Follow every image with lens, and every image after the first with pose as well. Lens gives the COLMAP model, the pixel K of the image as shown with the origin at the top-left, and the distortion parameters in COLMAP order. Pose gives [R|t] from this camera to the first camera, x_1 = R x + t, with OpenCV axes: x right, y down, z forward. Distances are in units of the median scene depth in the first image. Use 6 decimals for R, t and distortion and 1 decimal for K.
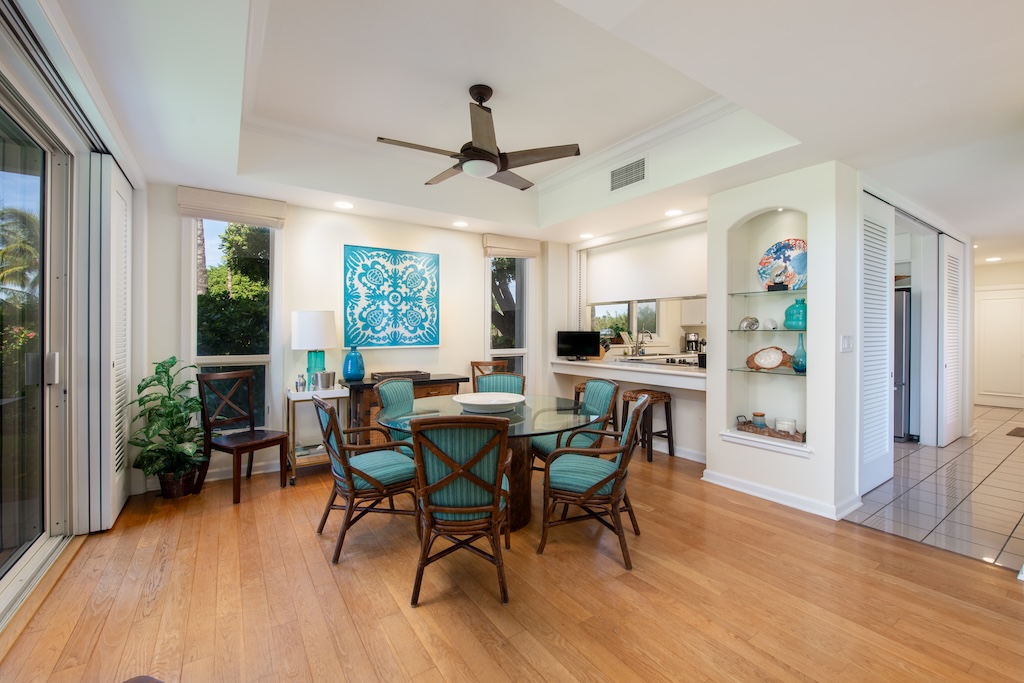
lens RADIAL K [[423.9, 0, 509.6], [0, 423.9, 337.6], [0, 0, 1]] dist [-0.000992, -0.000117]
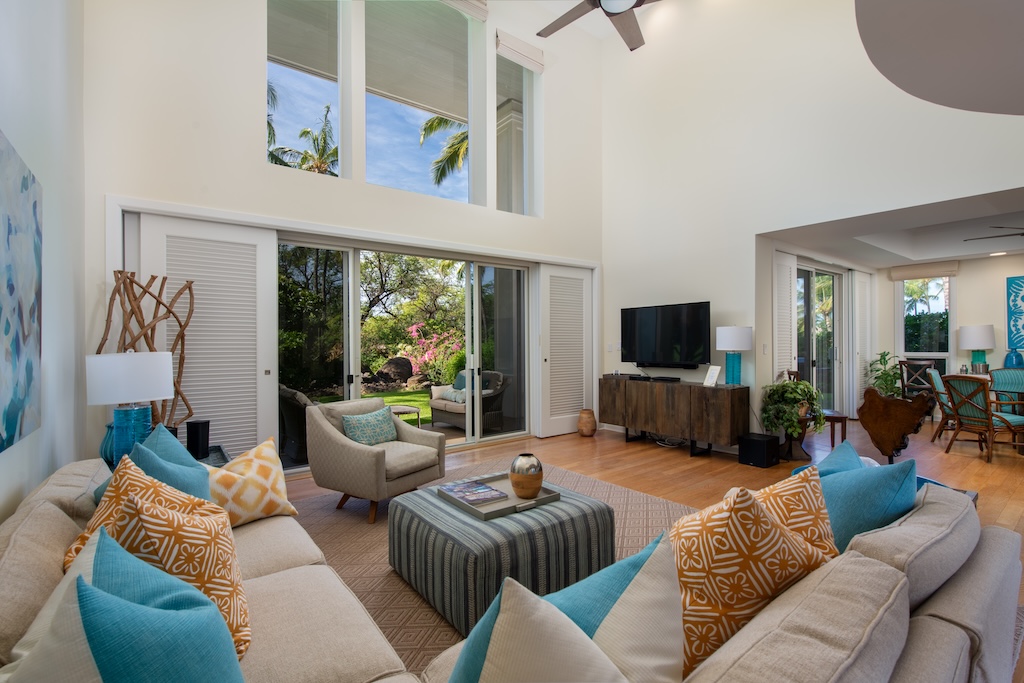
lens RADIAL K [[453.9, 0, 512.0], [0, 453.9, 341.5], [0, 0, 1]] dist [0.001123, 0.000280]
pose [[0.057872, -0.004270, -0.998315, 0.997580], [0.004867, 0.999980, -0.003995, -0.003623], [0.998312, -0.004628, 0.057892, -0.729026]]
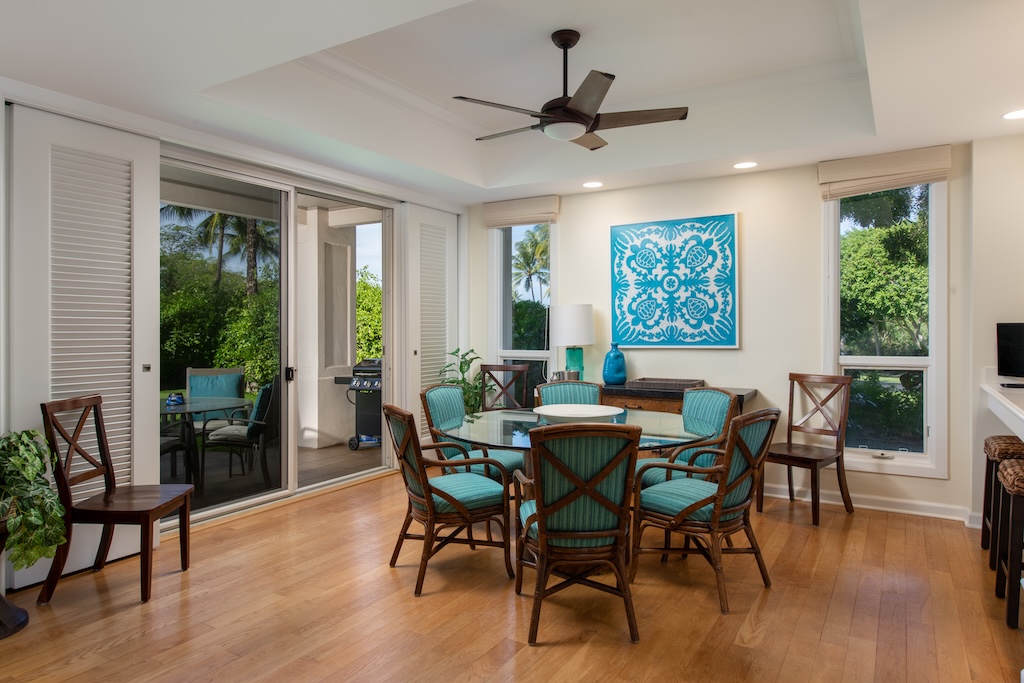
lens RADIAL K [[640.3, 0, 509.6], [0, 640.3, 330.2], [0, 0, 1]] dist [-0.002253, -0.000760]
pose [[0.417819, 0.000880, -0.908530, 0.669562], [-0.005017, 0.999987, -0.001339, -0.004499], [0.908517, 0.005118, 0.417818, 0.252157]]
